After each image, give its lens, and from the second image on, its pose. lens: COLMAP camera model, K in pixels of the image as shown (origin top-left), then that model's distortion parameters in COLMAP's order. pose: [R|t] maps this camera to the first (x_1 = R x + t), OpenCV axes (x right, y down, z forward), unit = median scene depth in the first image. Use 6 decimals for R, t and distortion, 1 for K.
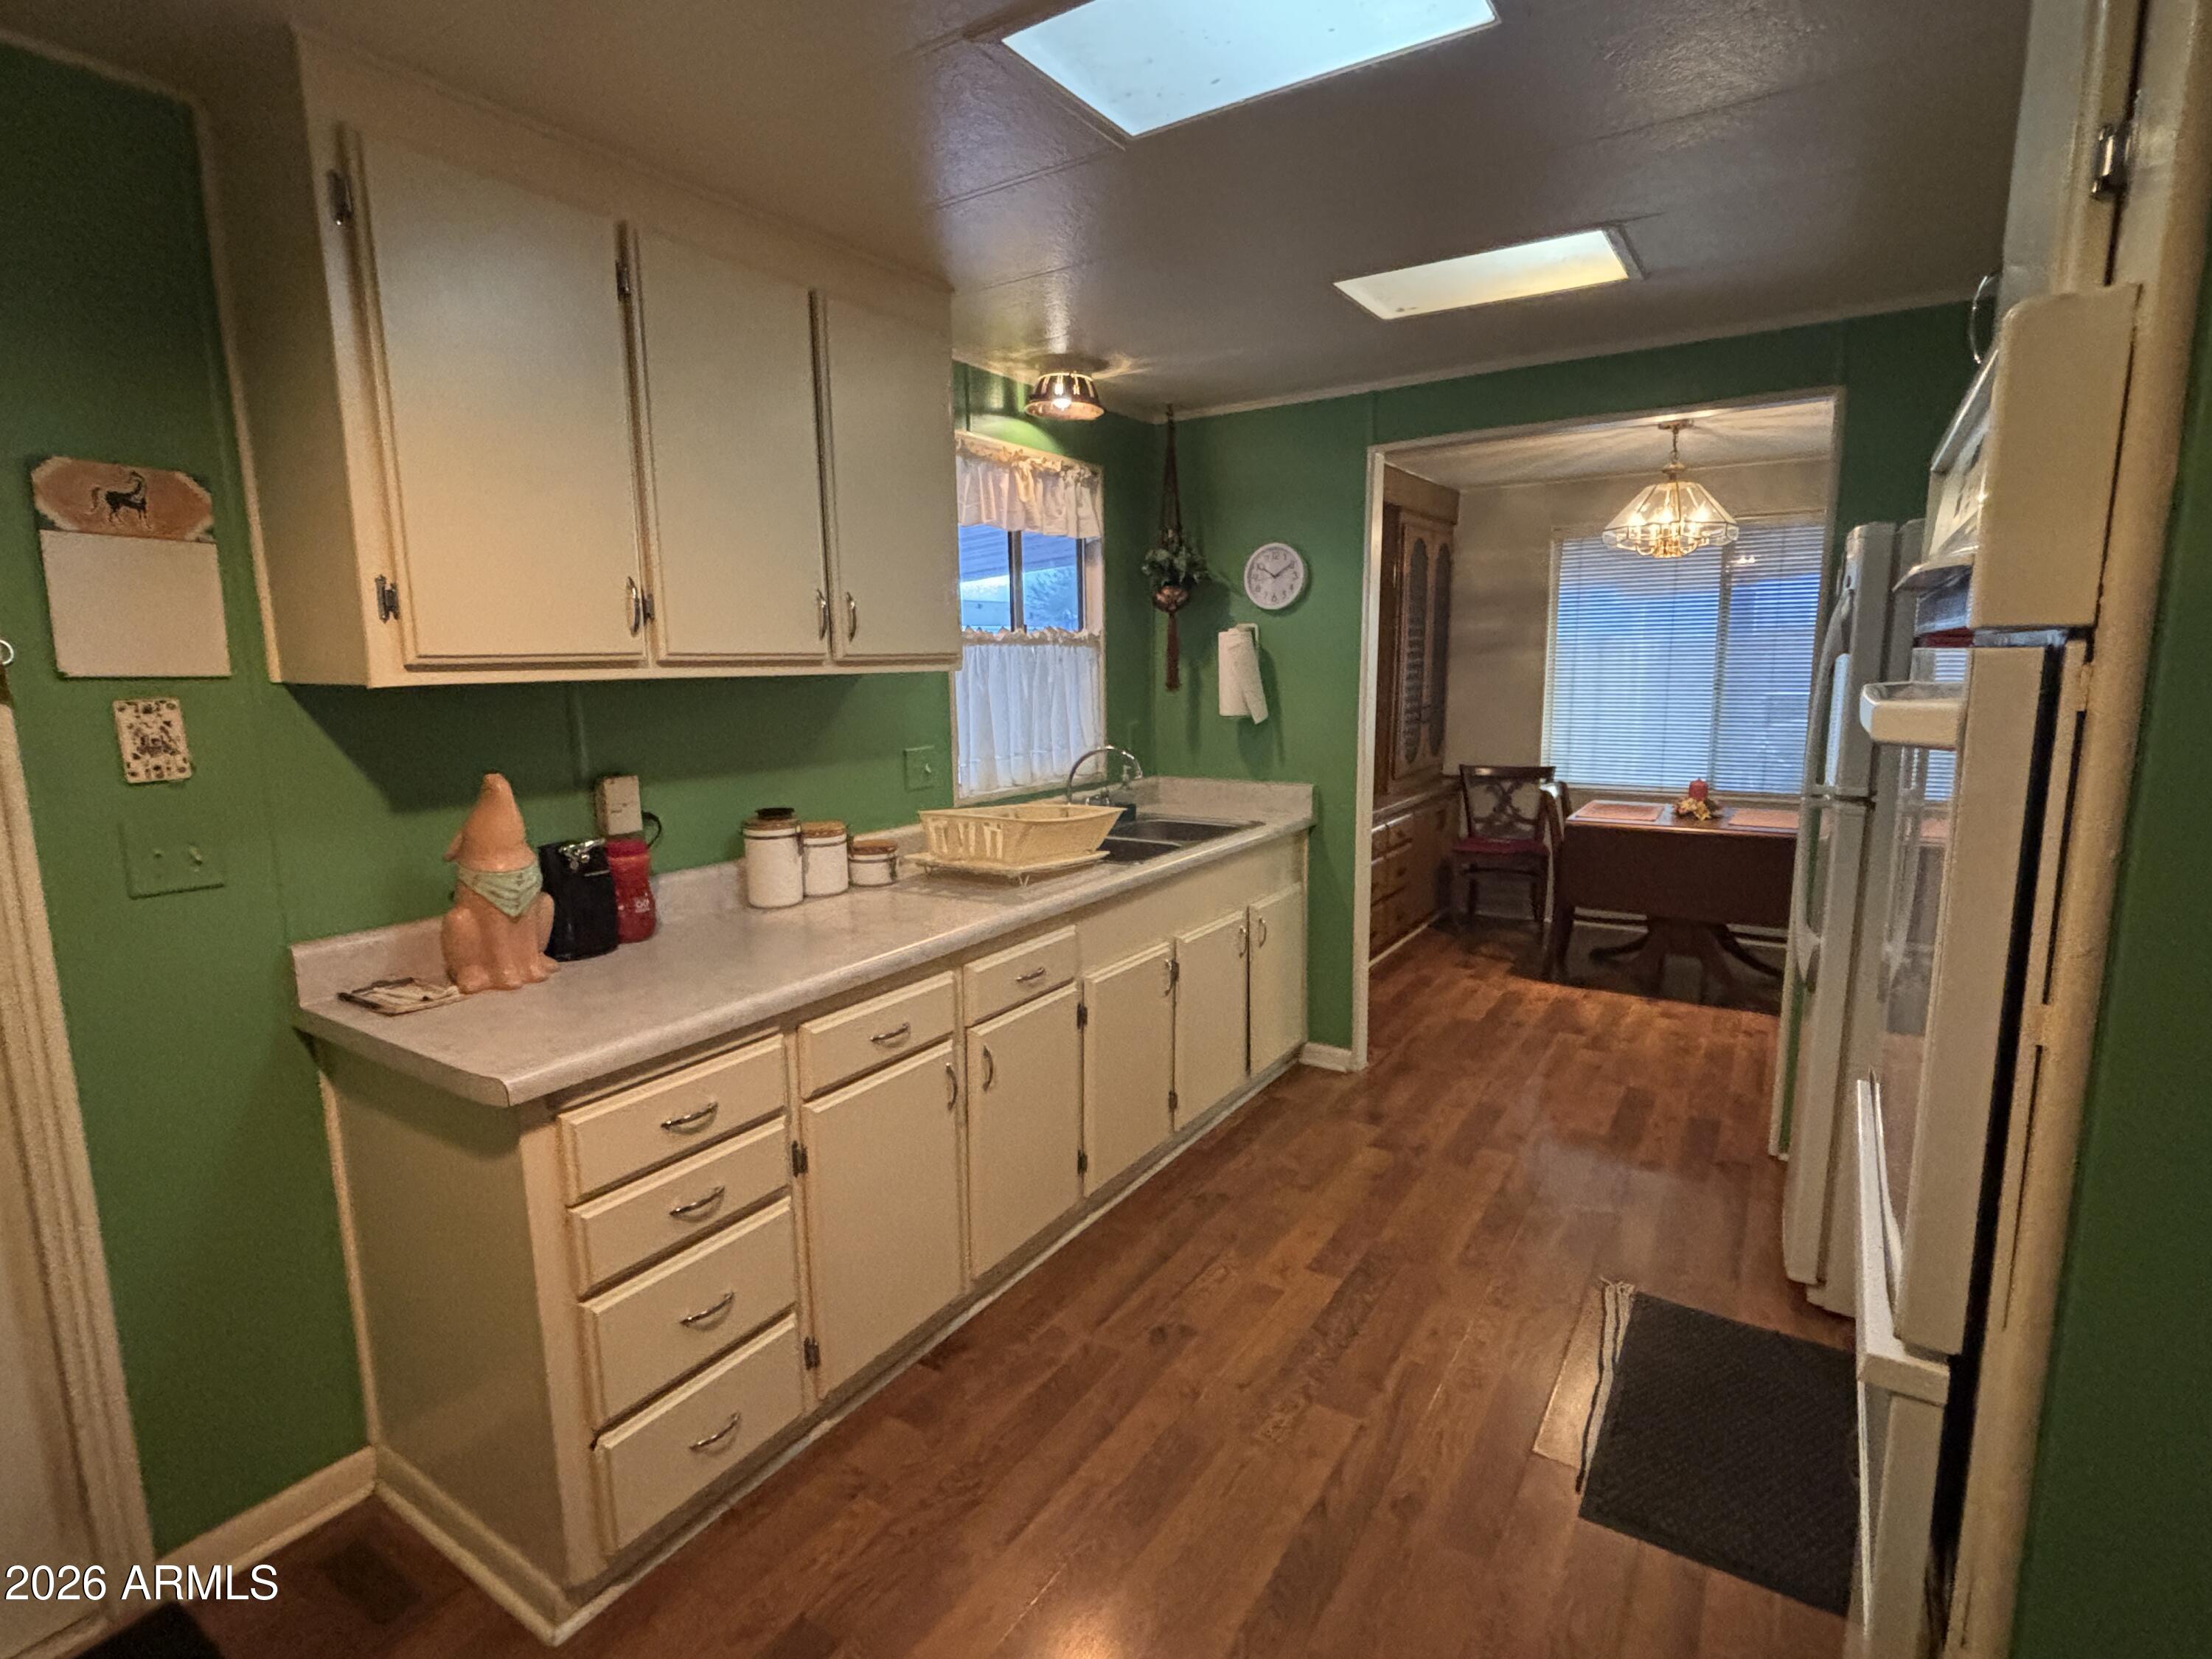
lens RADIAL K [[1056.7, 0, 1115.9], [0, 1056.7, 816.7], [0, 0, 1]] dist [-0.000220, -0.000532]
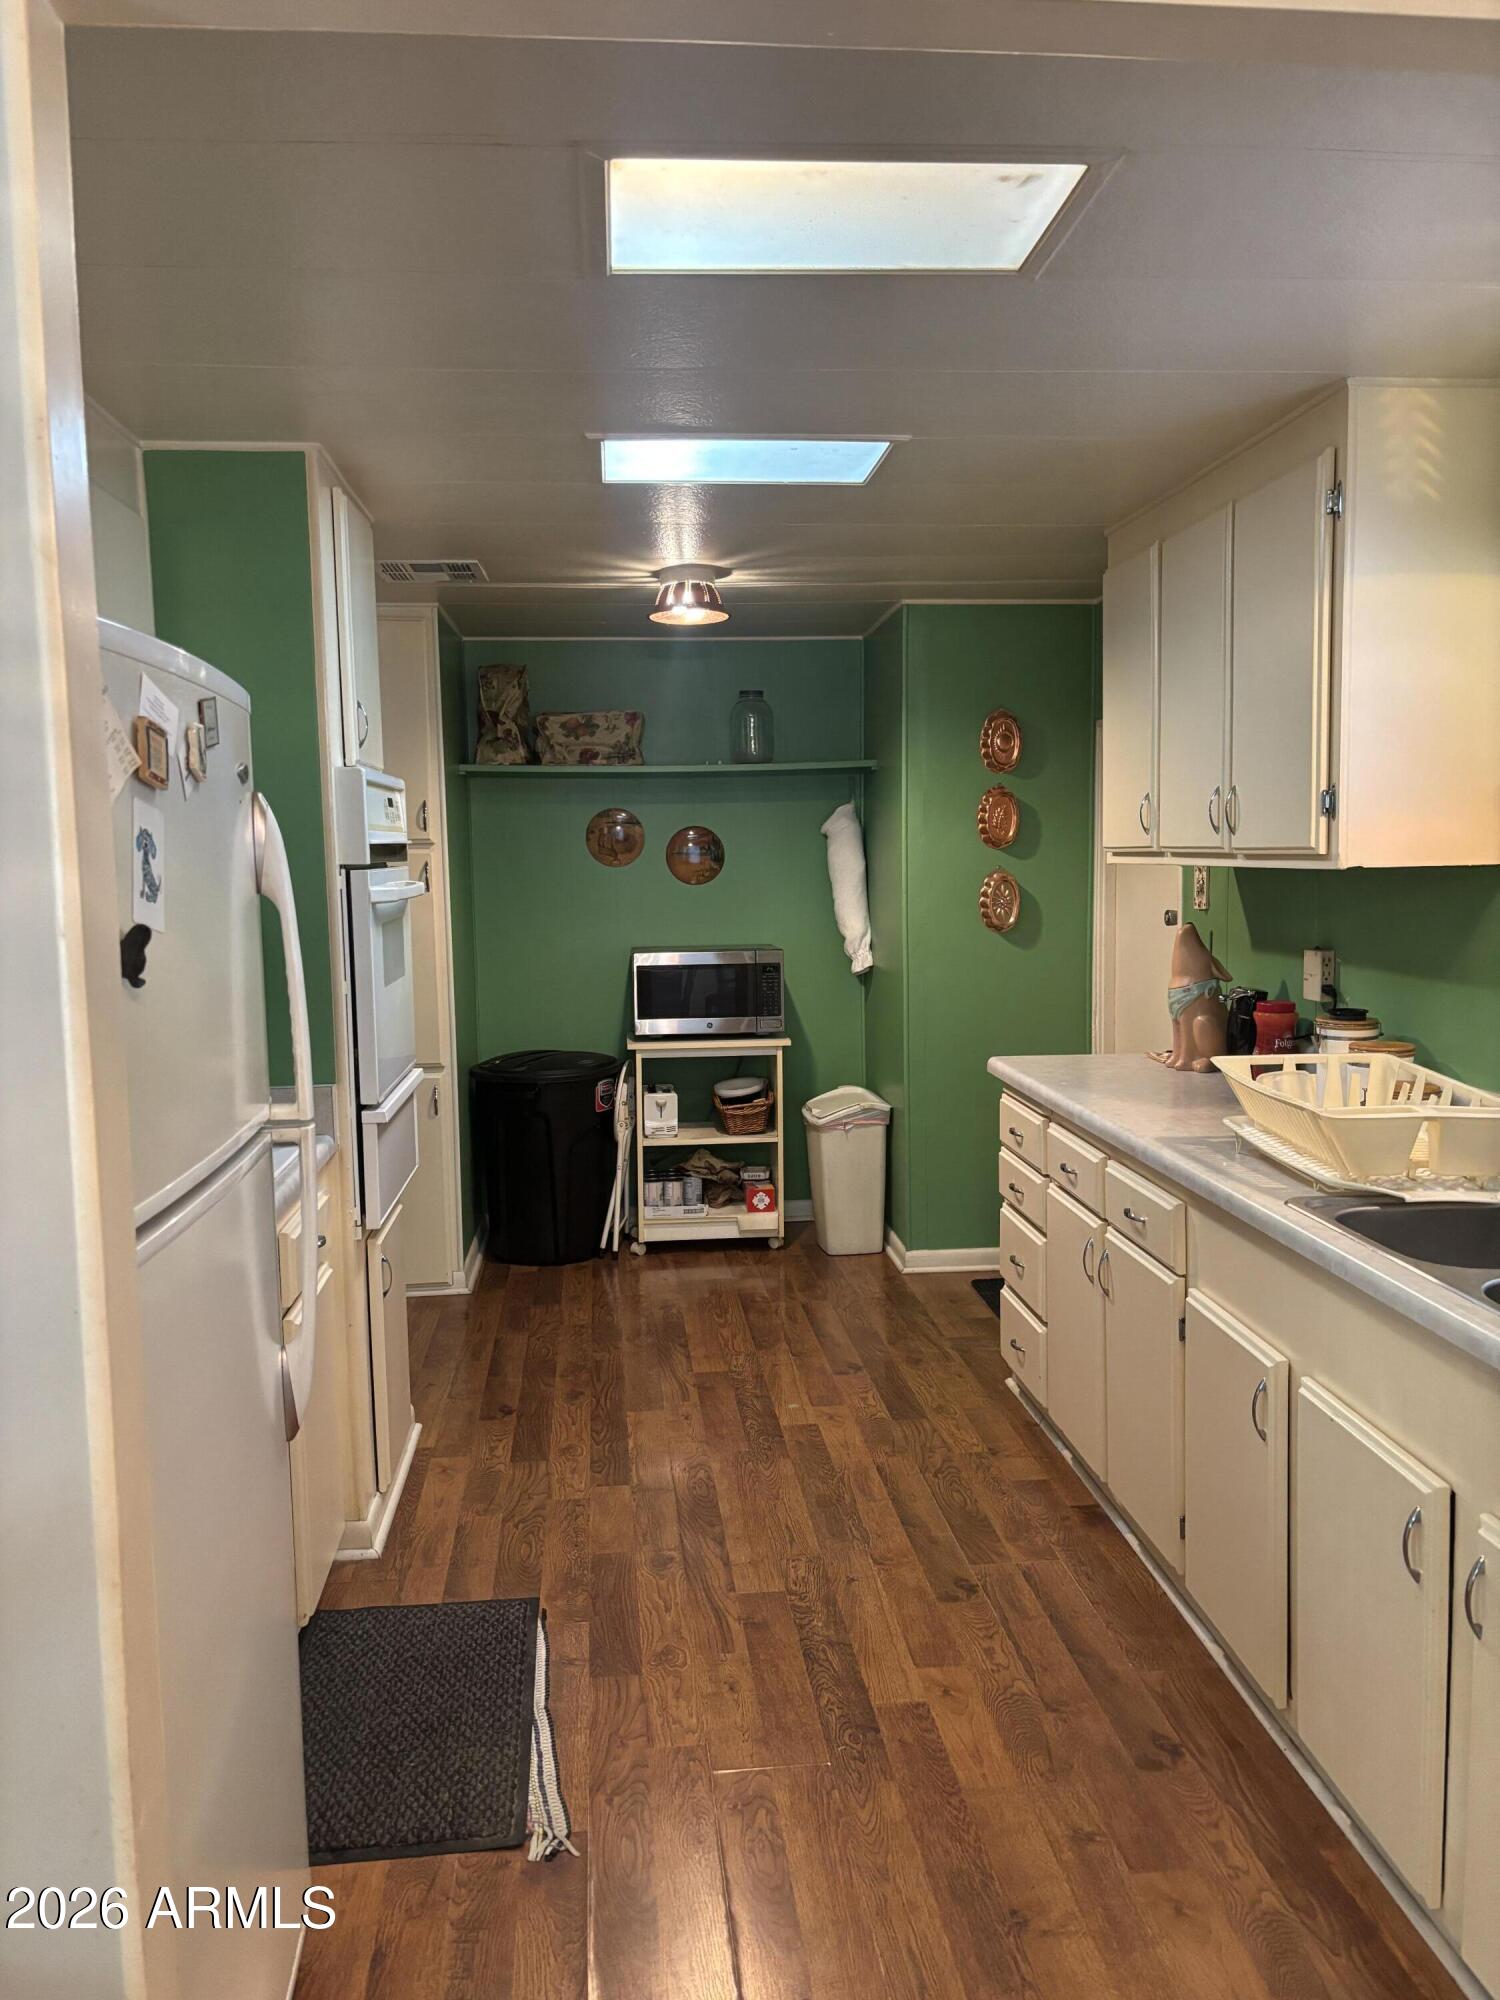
lens RADIAL K [[1531.0, 0, 762.1], [0, 1531.0, 1000.3], [0, 0, 1]] dist [0.024897, -0.020478]
pose [[-0.774841, 0.089599, -0.625774, 0.977304], [-0.068703, 0.972106, 0.224256, -0.302420], [0.628411, 0.216755, -0.747072, 1.778338]]
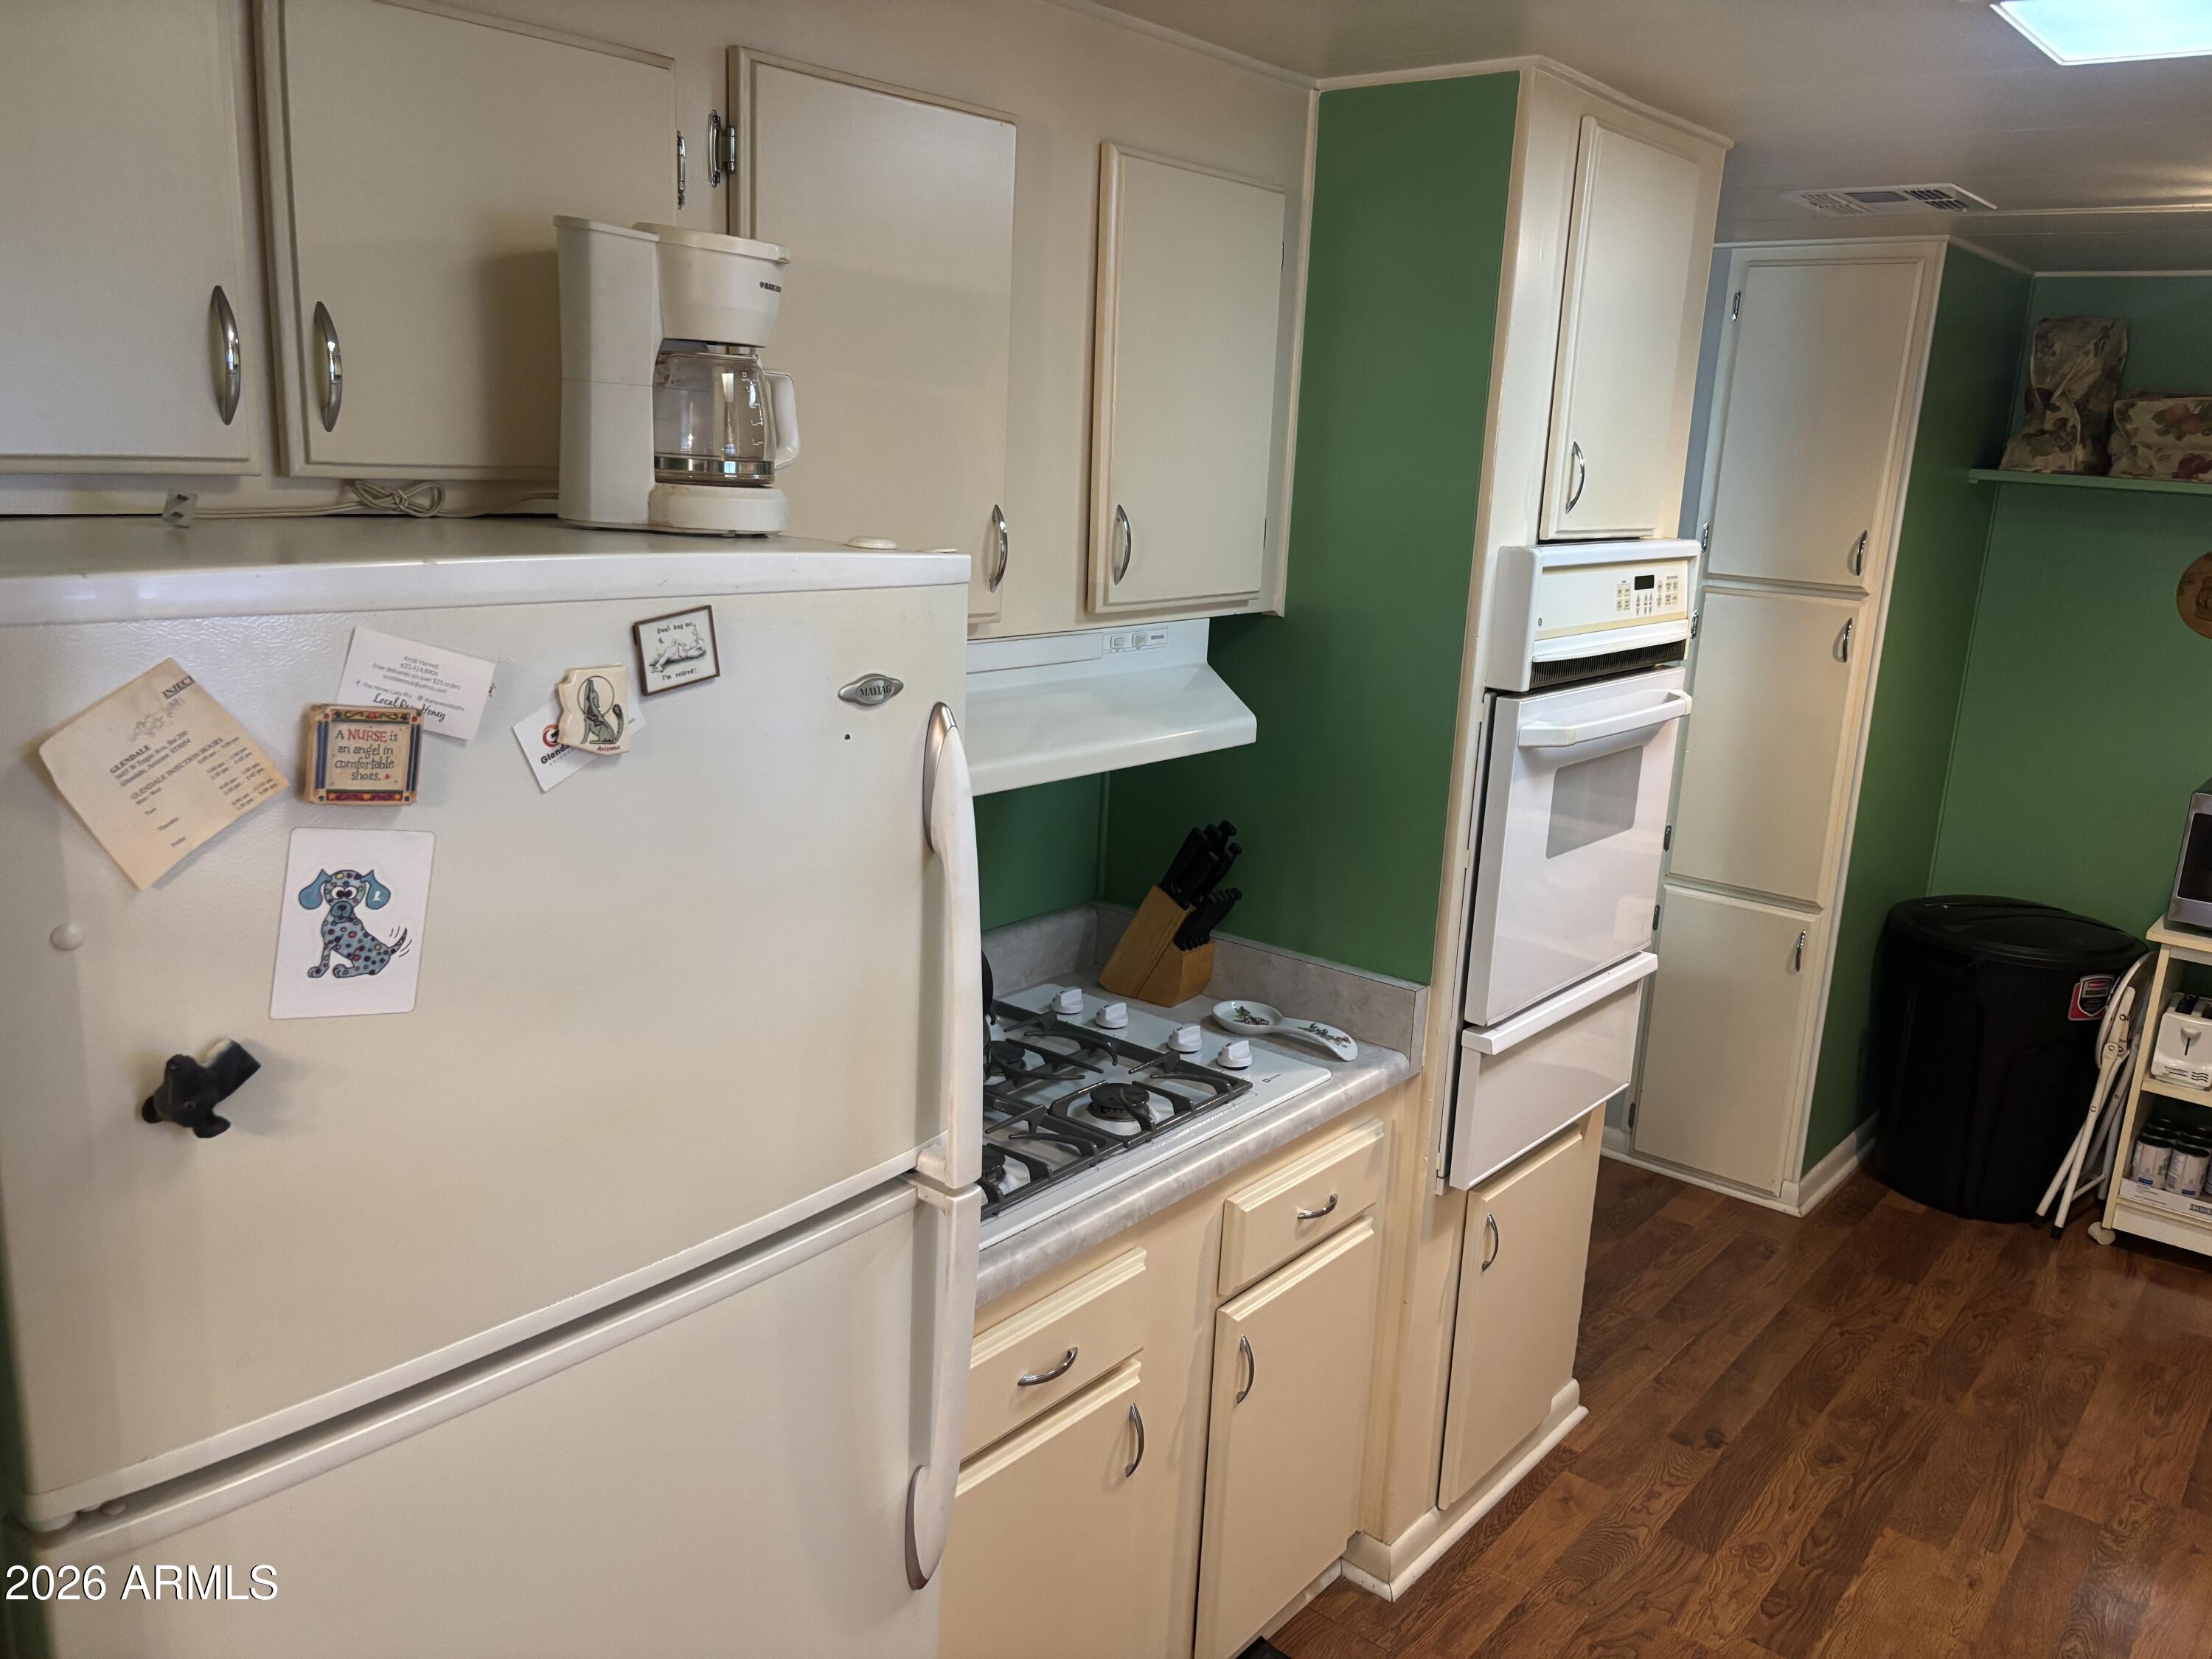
lens RADIAL K [[1693.3, 0, 1100.0], [0, 1693.3, 835.0], [0, 0, 1]] dist [0.024897, -0.020478]
pose [[-0.993239, -0.056810, 0.101234, 0.529319], [-0.014747, 0.926754, 0.375380, -0.394148], [-0.115144, 0.371349, -0.921326, 1.528236]]
